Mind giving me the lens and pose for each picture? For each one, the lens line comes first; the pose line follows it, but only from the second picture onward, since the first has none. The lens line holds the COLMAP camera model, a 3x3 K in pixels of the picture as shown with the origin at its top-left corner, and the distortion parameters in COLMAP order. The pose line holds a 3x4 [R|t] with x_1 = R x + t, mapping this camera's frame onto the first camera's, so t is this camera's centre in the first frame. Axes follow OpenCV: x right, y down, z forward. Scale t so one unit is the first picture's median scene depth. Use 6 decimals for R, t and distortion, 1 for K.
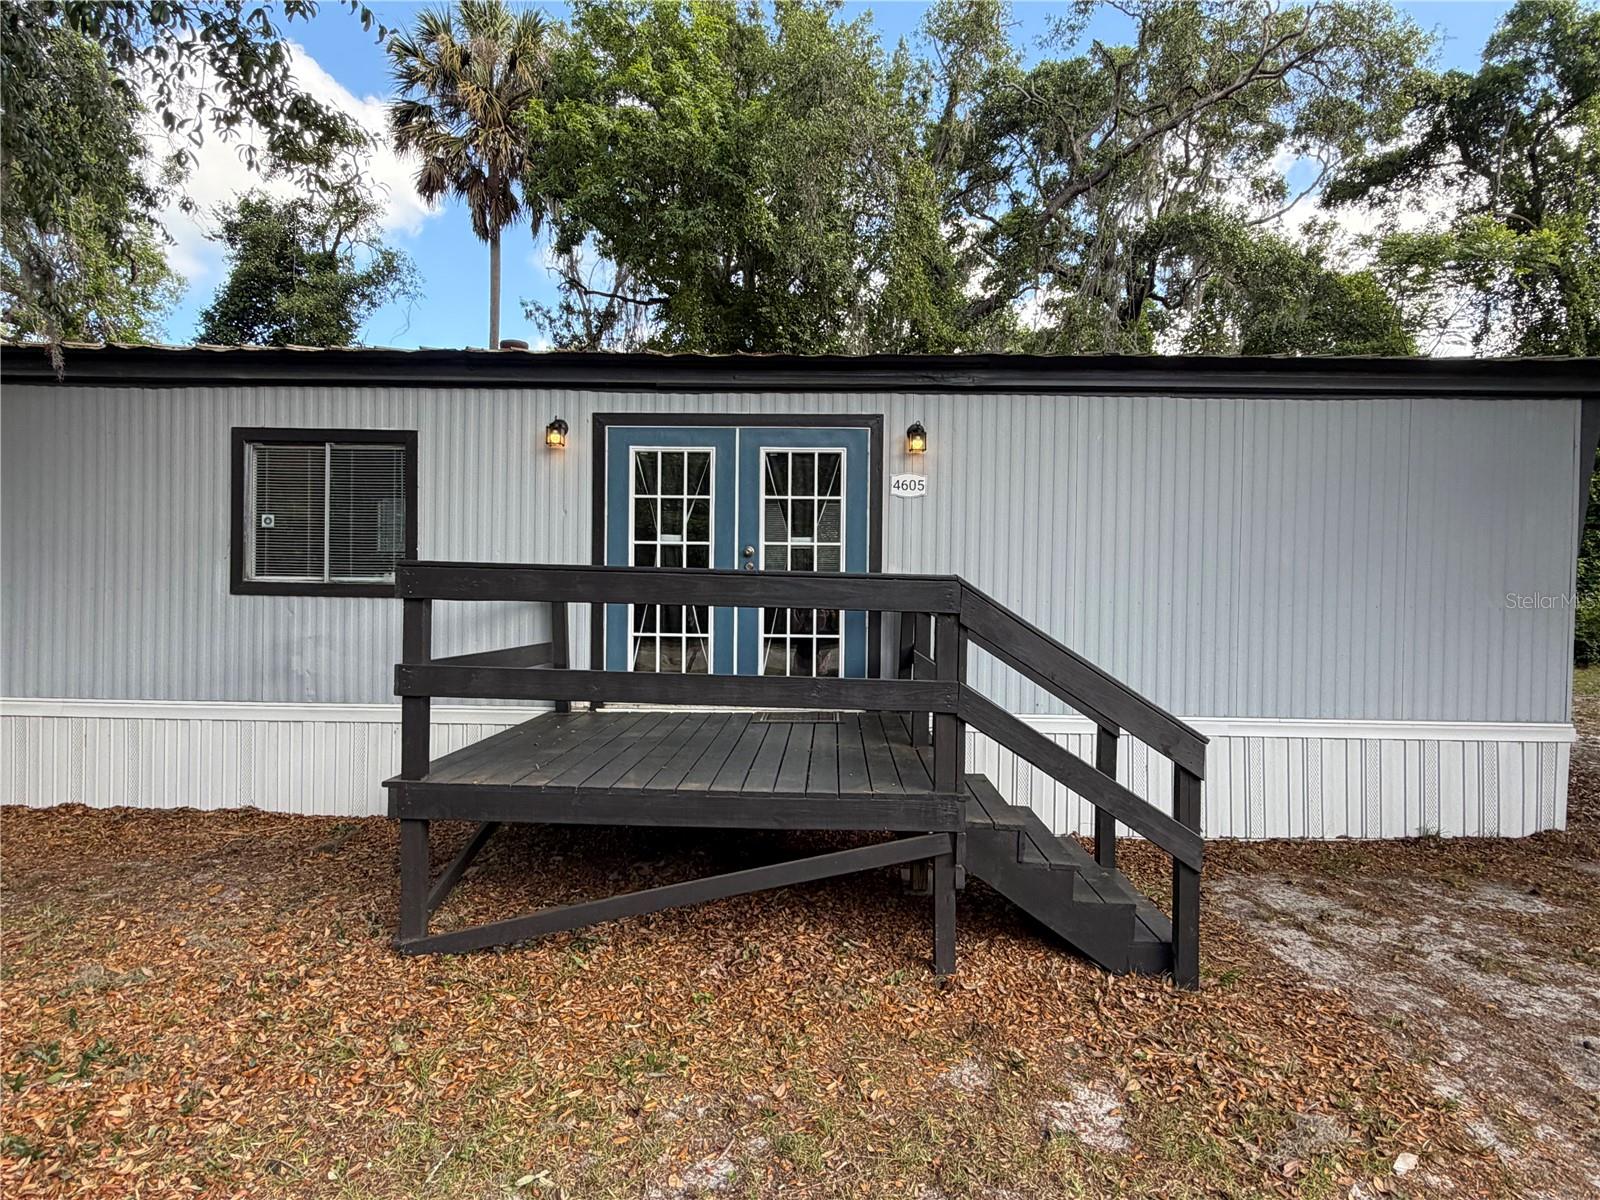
lens RADIAL K [[907.3, 0, 800.0], [0, 907.3, 600.0], [0, 0, 1]] dist [-0.013642, 0.000365]
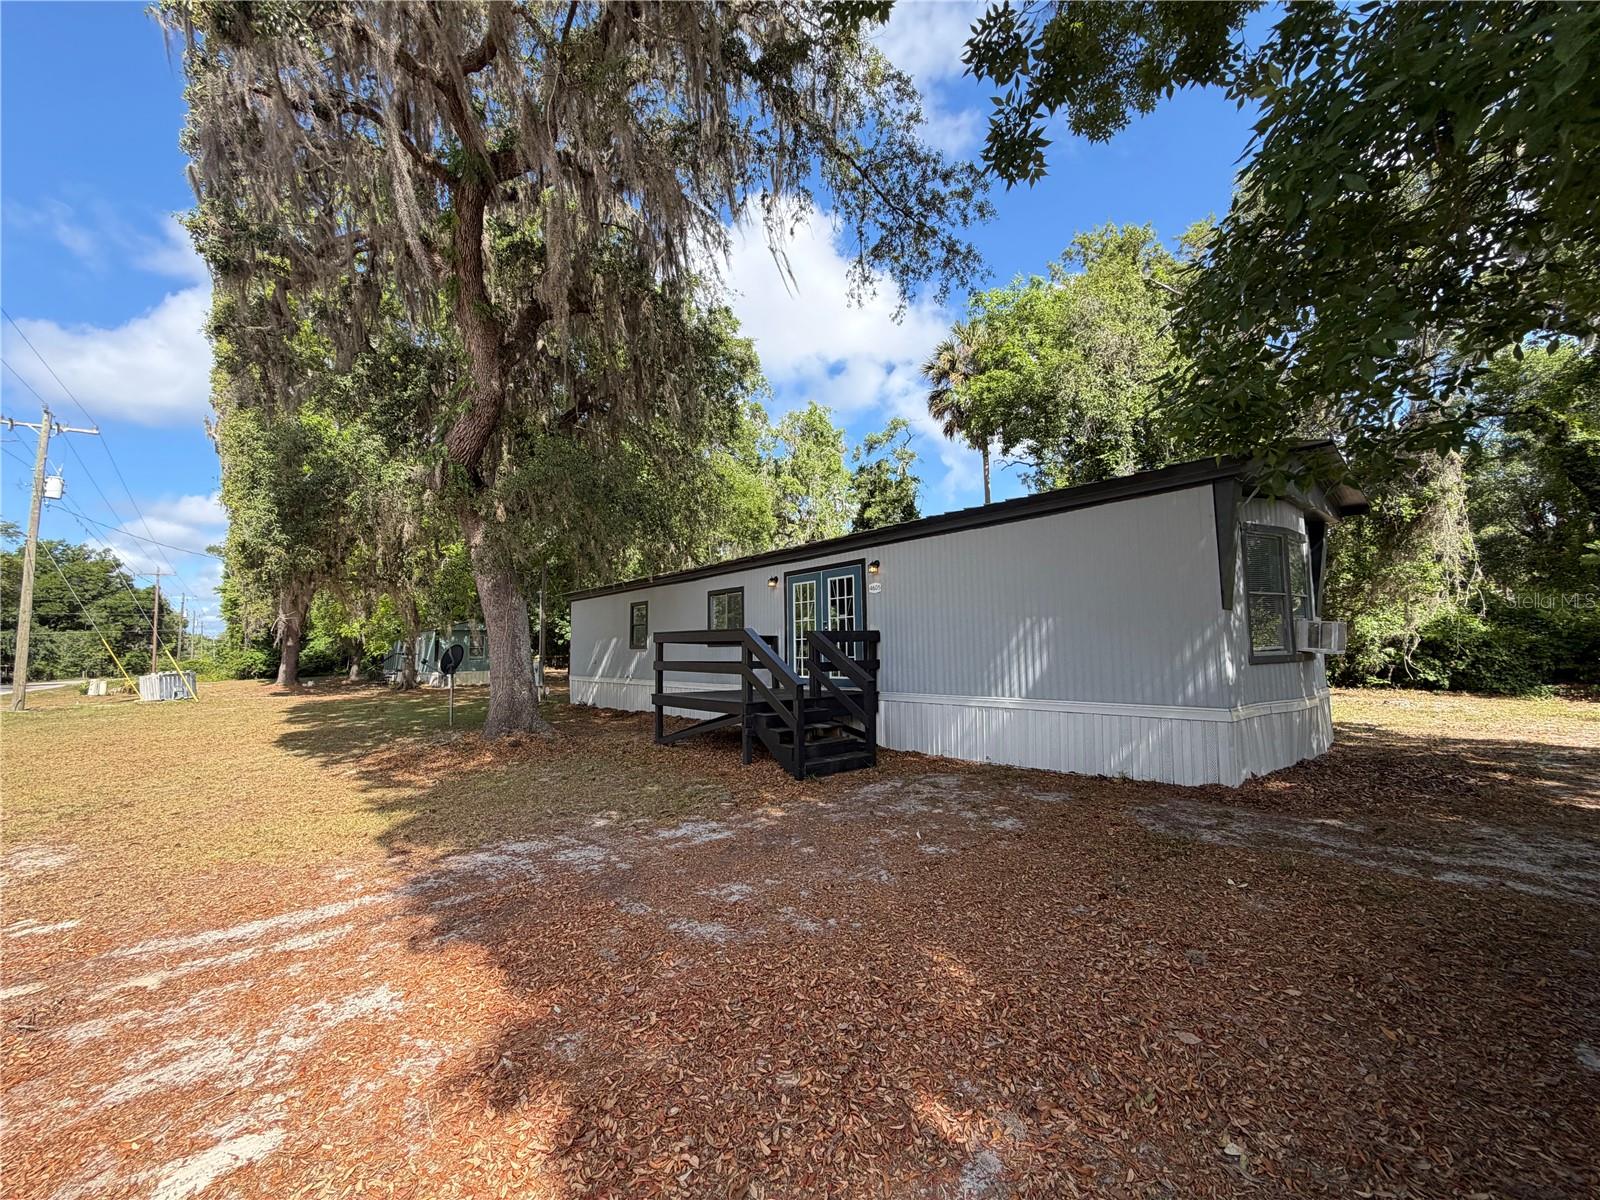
lens RADIAL K [[639.0, 0, 796.8], [0, 639.0, 601.1], [0, 0, 1]] dist [-0.001311, 0.000122]
pose [[0.664102, -0.084228, -0.742882, 1.152129], [0.015180, 0.994948, -0.099237, 0.057392], [0.747488, 0.054626, 0.662026, -0.175598]]
